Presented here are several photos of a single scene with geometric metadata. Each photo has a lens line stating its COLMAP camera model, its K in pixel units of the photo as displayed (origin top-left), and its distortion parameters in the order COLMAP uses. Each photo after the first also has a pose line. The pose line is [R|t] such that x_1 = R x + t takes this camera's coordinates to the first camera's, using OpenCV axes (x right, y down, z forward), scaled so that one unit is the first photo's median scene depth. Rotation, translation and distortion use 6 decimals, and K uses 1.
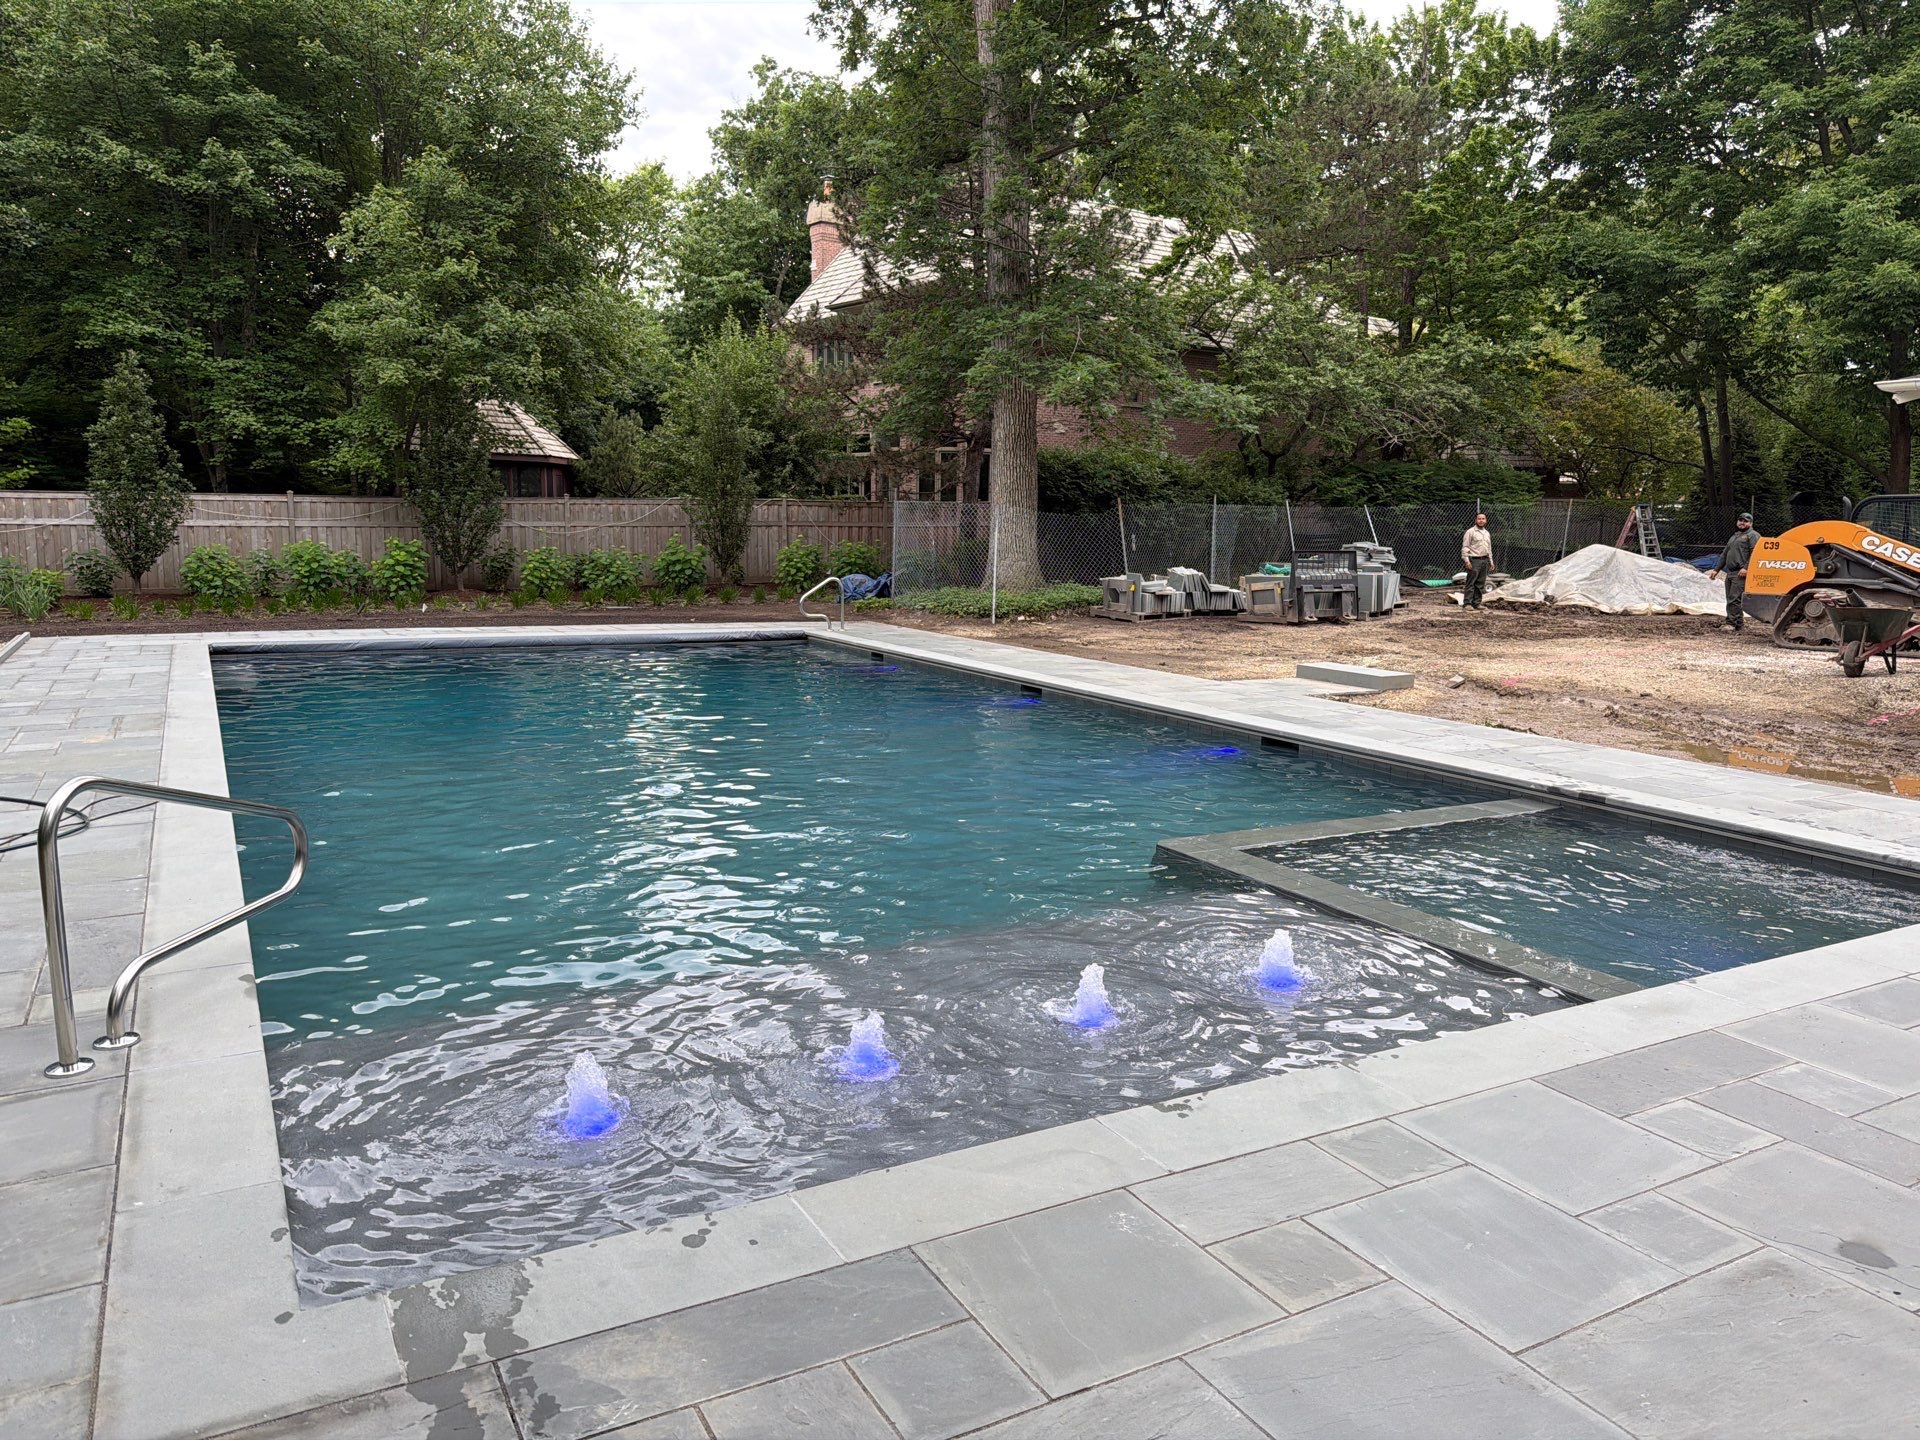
lens RADIAL K [[1382.8, 0, 960.6], [0, 1382.8, 758.9], [0, 0, 1]] dist [0.062112, -0.081406]
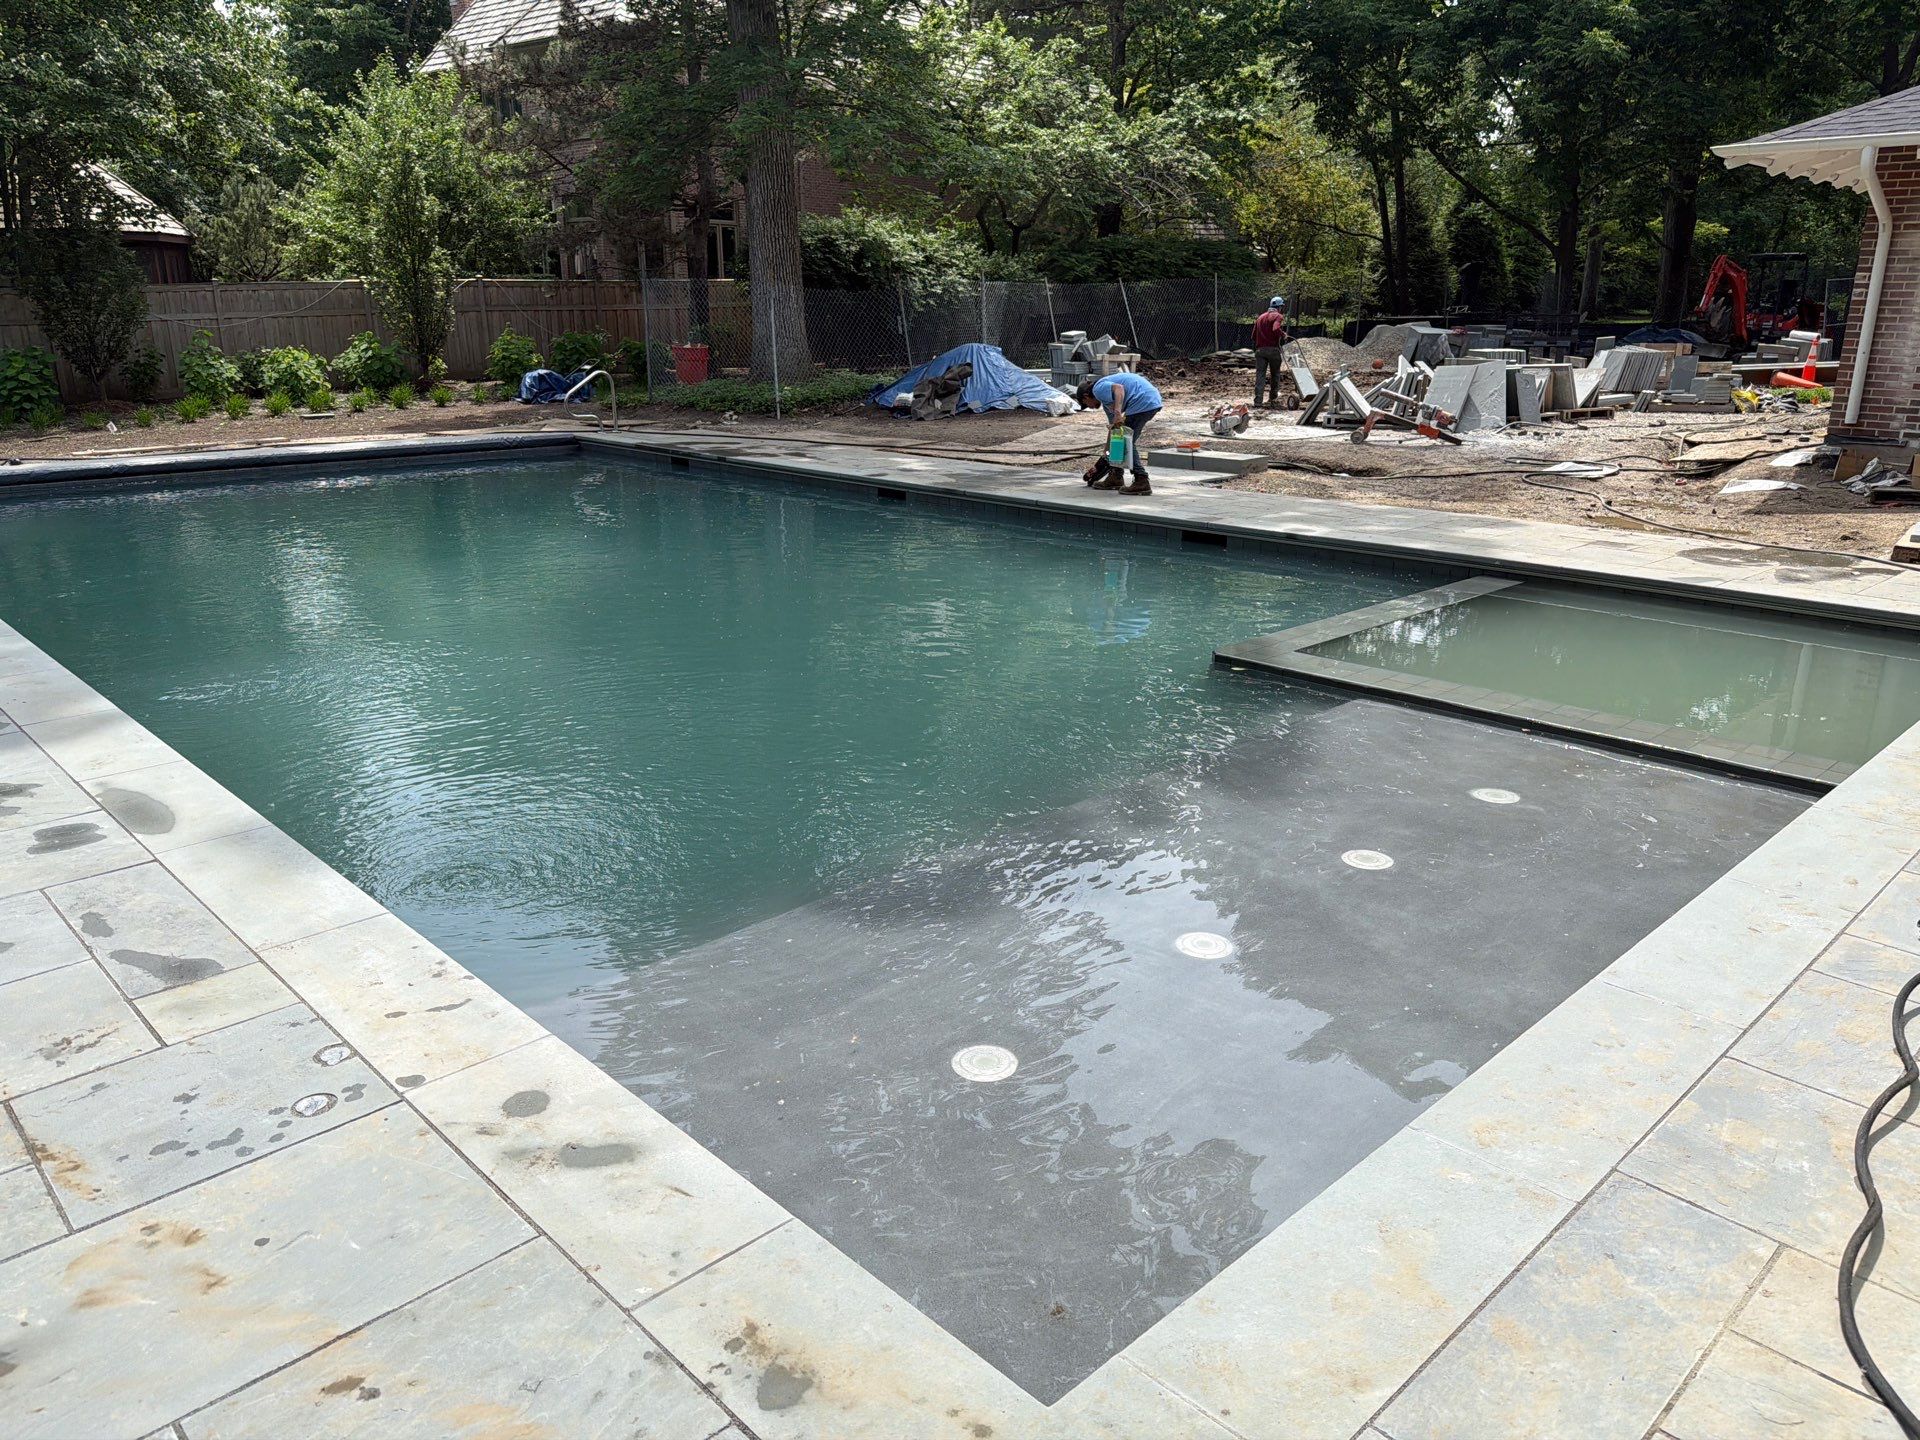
lens RADIAL K [[1381.6, 0, 966.6], [0, 1381.6, 772.9], [0, 0, 1]] dist [0.041379, -0.061047]
pose [[0.965906, -0.097883, 0.239675, -0.090567], [0.059141, 0.984716, 0.163817, -0.008864], [-0.252047, -0.144057, 0.956933, 0.048706]]
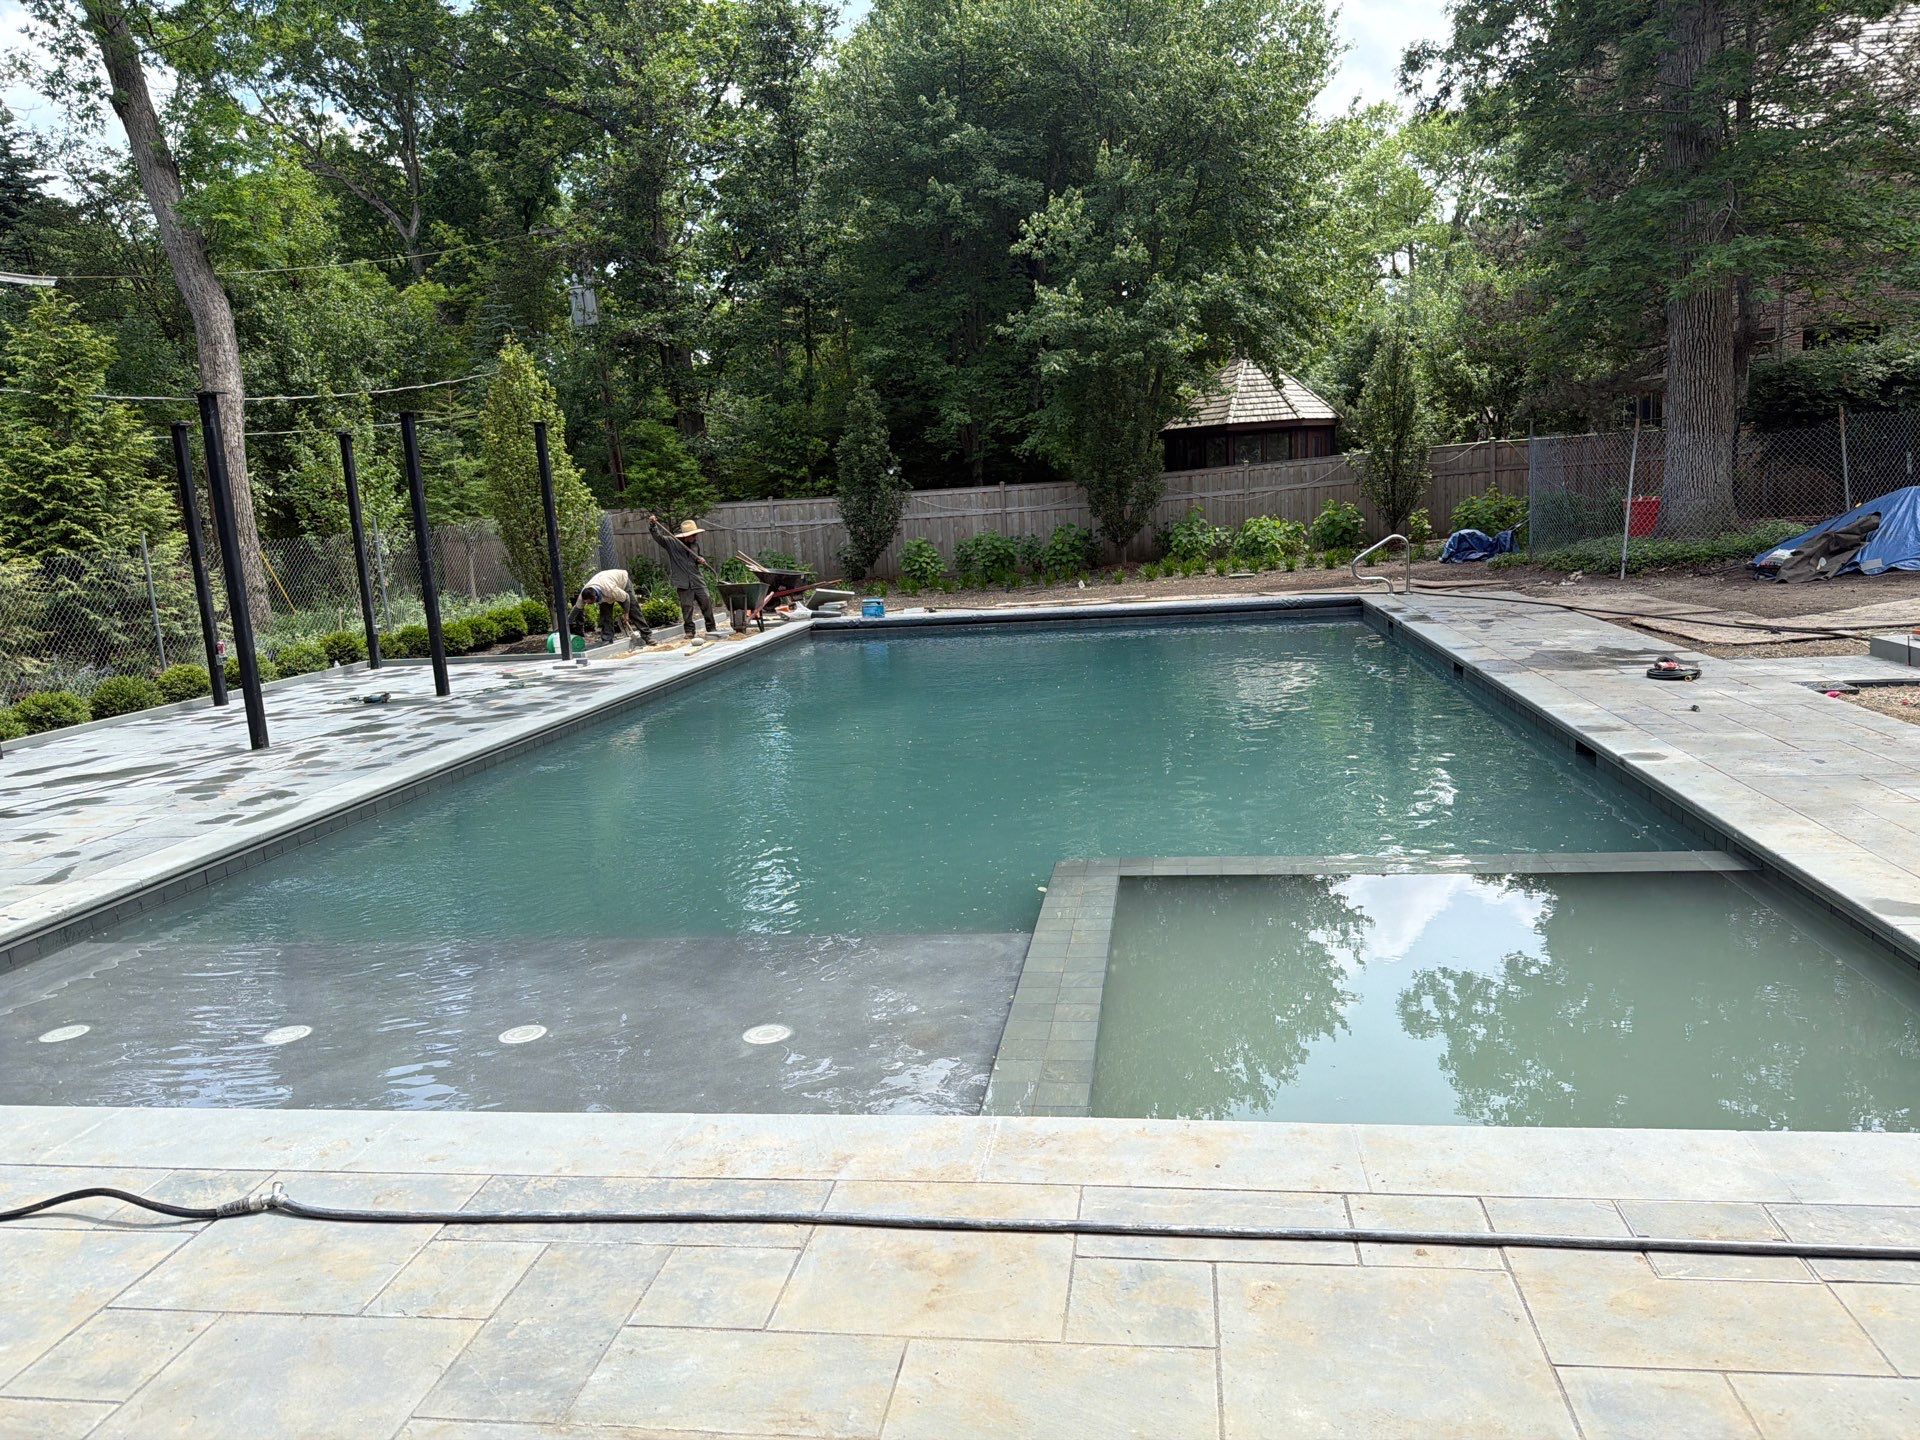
lens RADIAL K [[1376.4, 0, 965.2], [0, 1376.4, 772.1], [0, 0, 1]] dist [0.080159, -0.154616]
pose [[0.789131, 0.054169, -0.611831, 0.211547], [-0.029077, 0.998281, 0.050880, -0.013459], [0.613536, -0.022361, 0.789350, 0.100196]]
